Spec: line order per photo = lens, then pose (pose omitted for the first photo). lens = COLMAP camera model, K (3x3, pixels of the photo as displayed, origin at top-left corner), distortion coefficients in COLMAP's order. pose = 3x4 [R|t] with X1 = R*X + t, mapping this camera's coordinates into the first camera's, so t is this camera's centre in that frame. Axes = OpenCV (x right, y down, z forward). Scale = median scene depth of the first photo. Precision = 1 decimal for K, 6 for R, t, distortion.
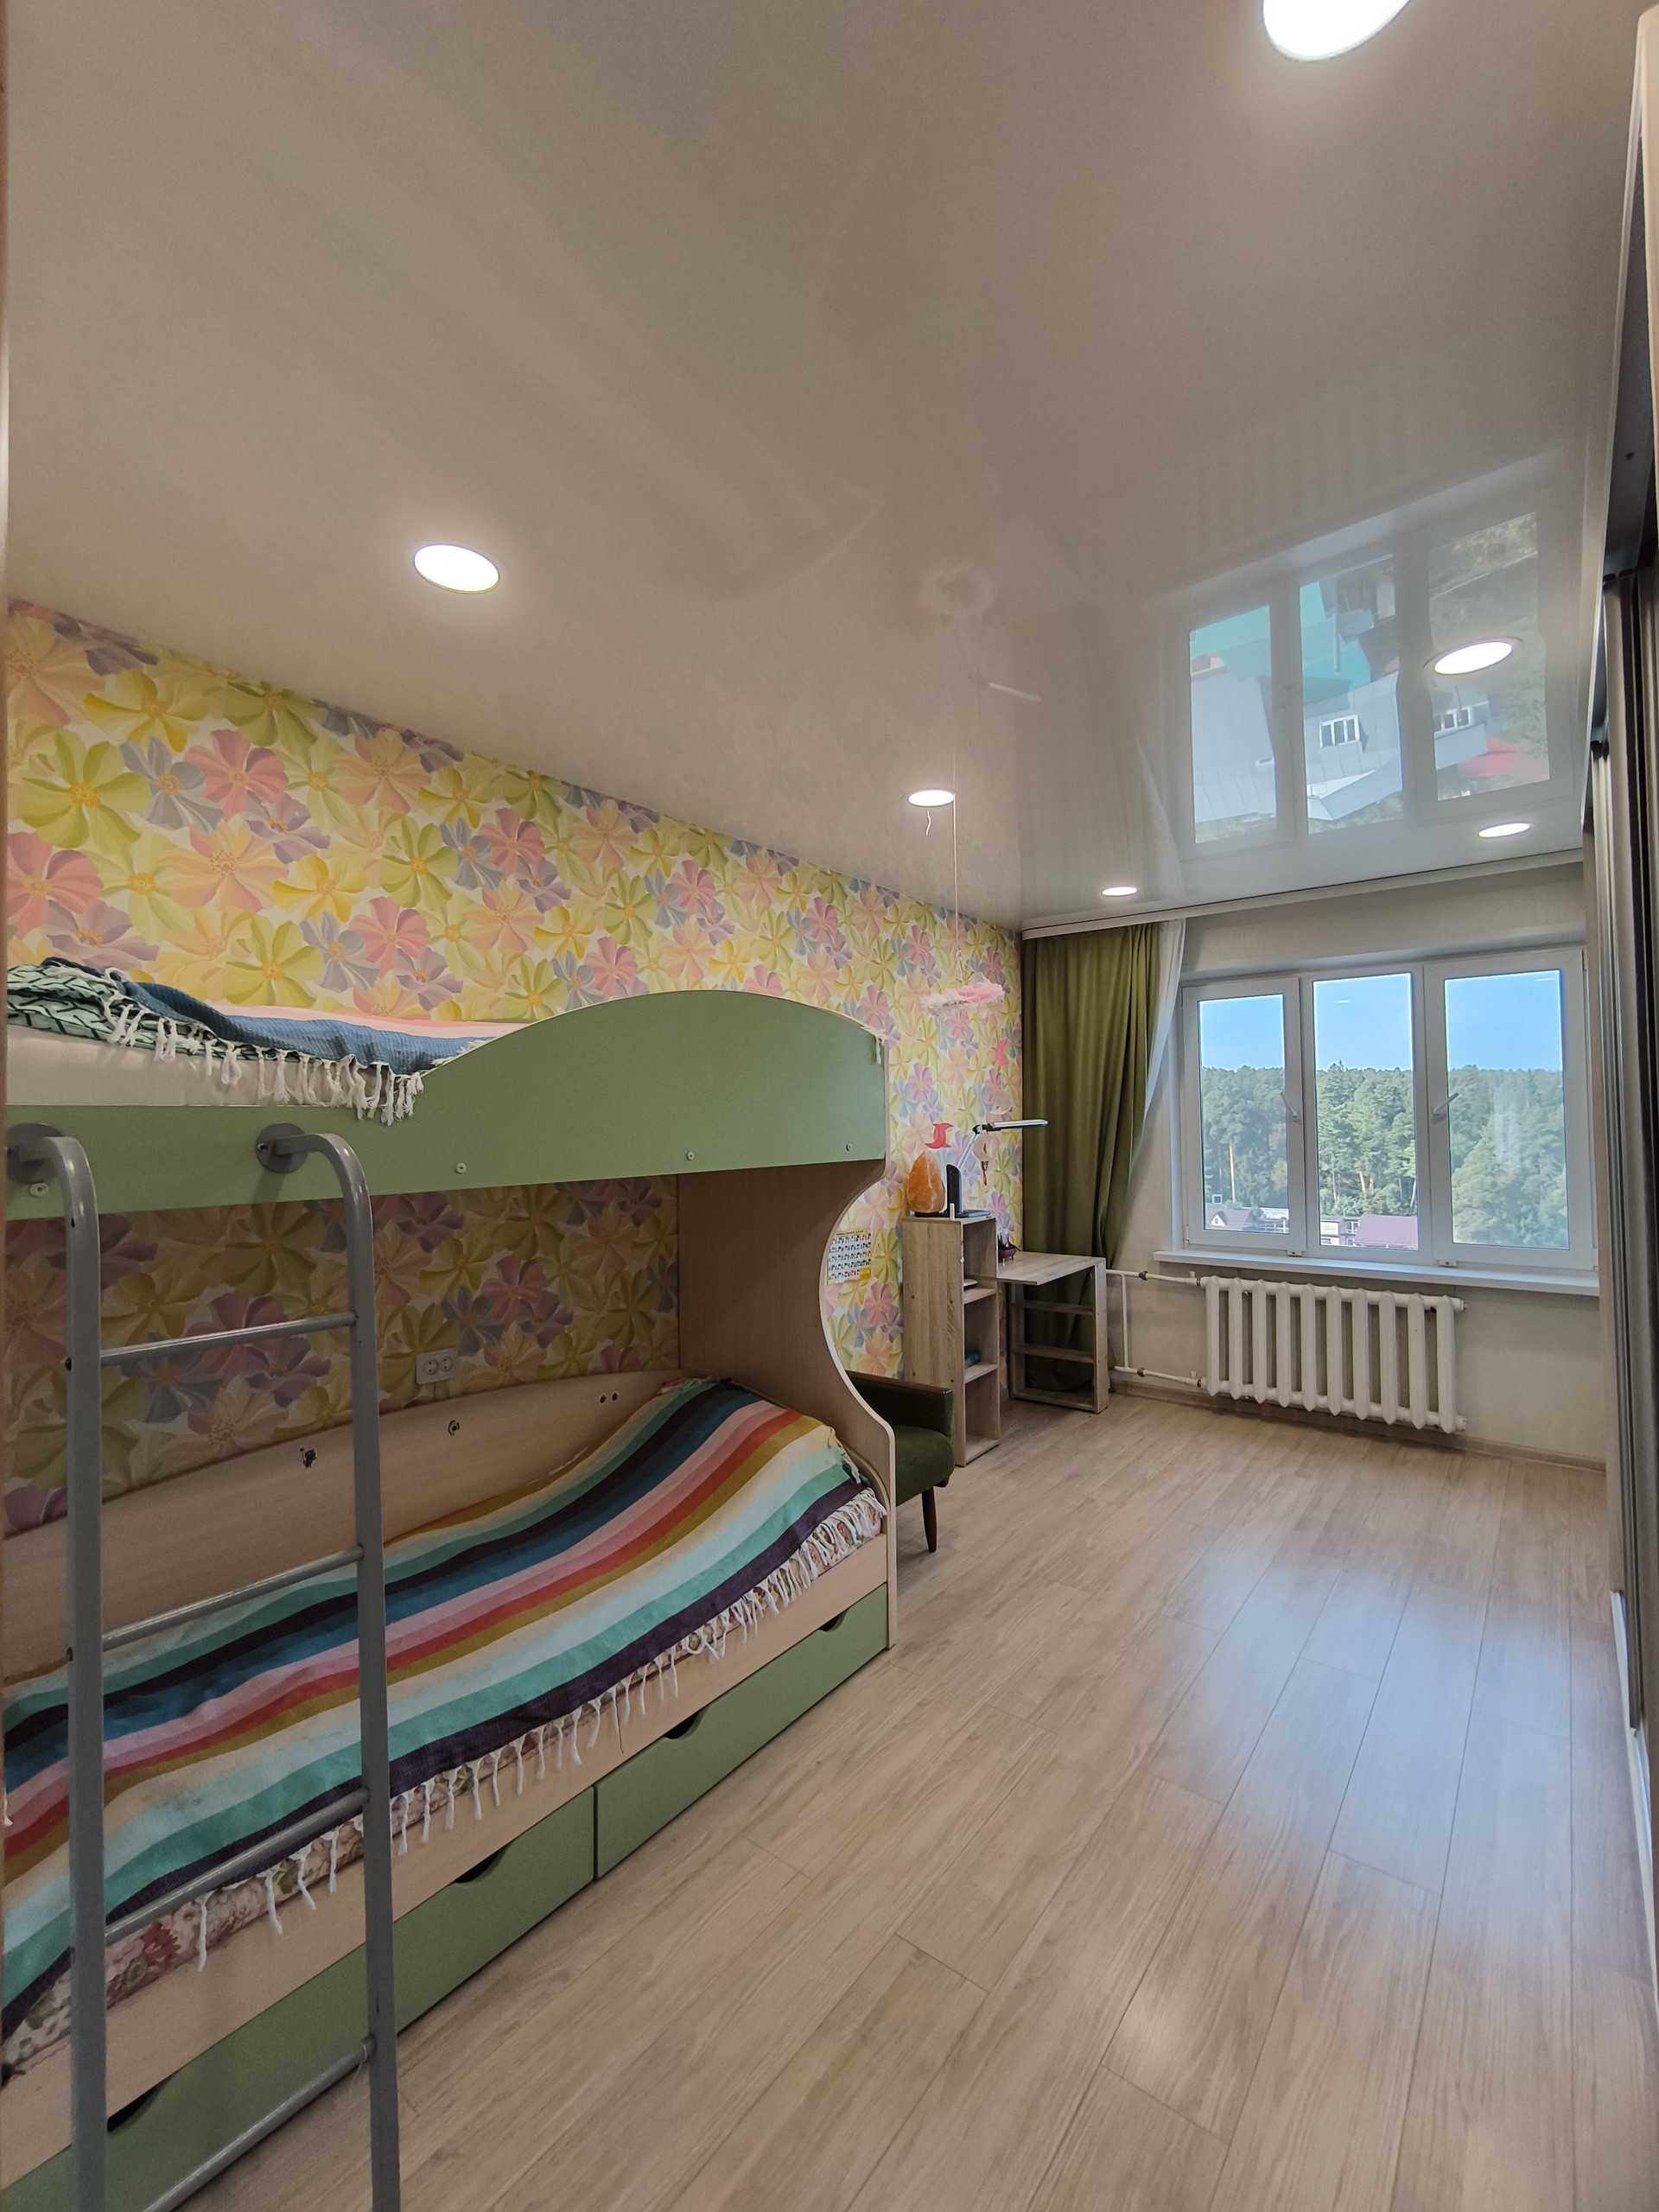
lens RADIAL K [[954.8, 0, 835.7], [0, 954.8, 1107.9], [0, 0, 1]] dist [-0.032584, 0.020224]
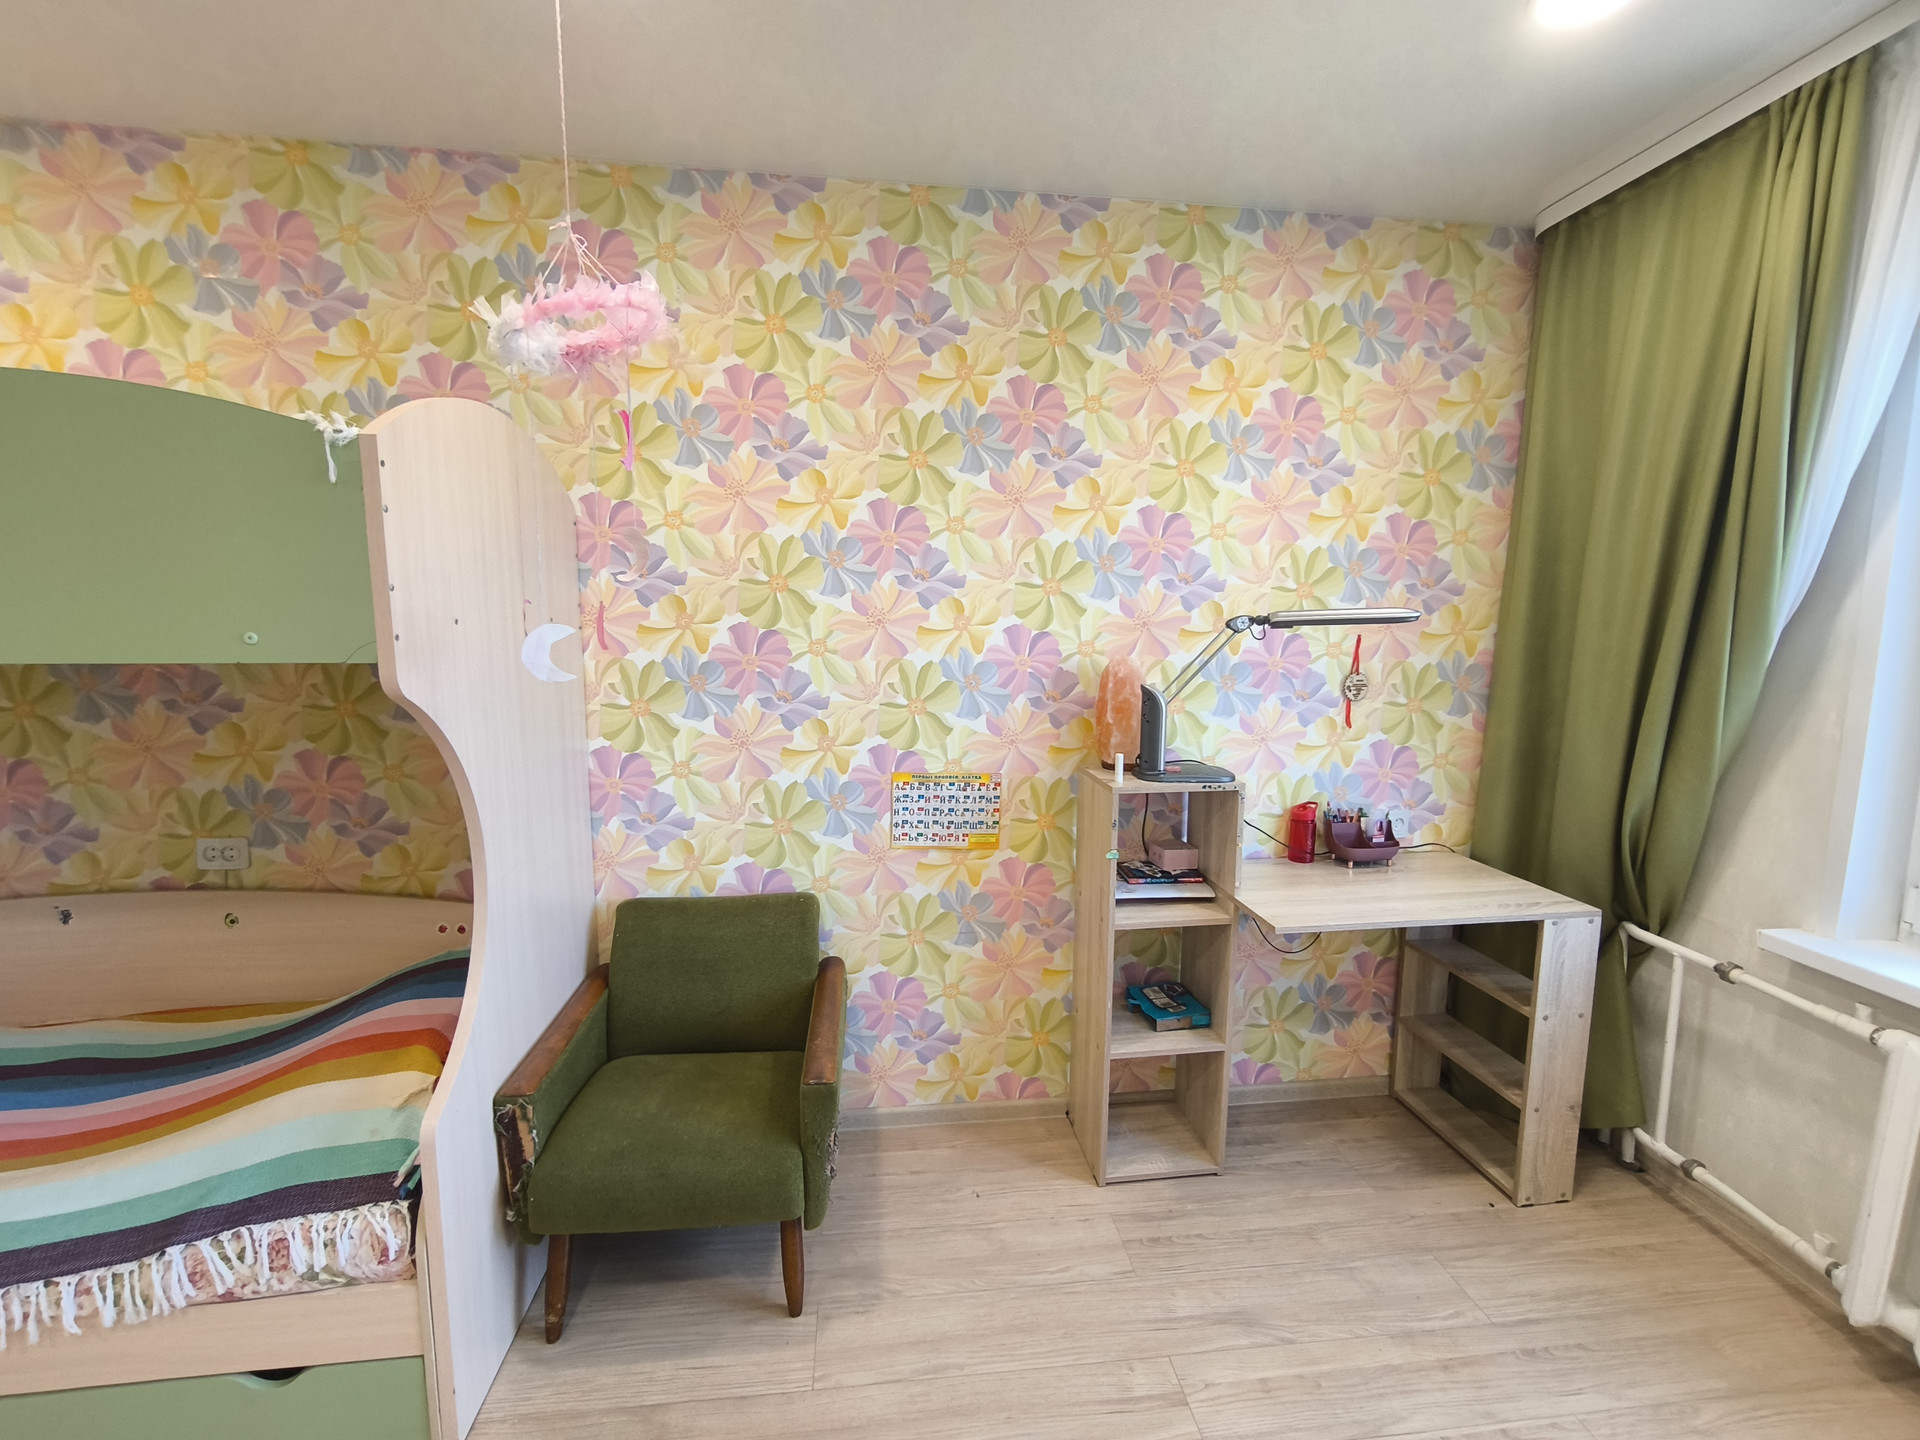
lens RADIAL K [[899.9, 0, 962.6], [0, 899.9, 734.2], [0, 0, 1]] dist [-0.021610, 0.011619]
pose [[0.703698, 0.119695, -0.700344, 0.387054], [-0.008215, 0.987012, 0.160434, 0.003008], [0.710451, -0.107144, 0.695542, 0.501764]]
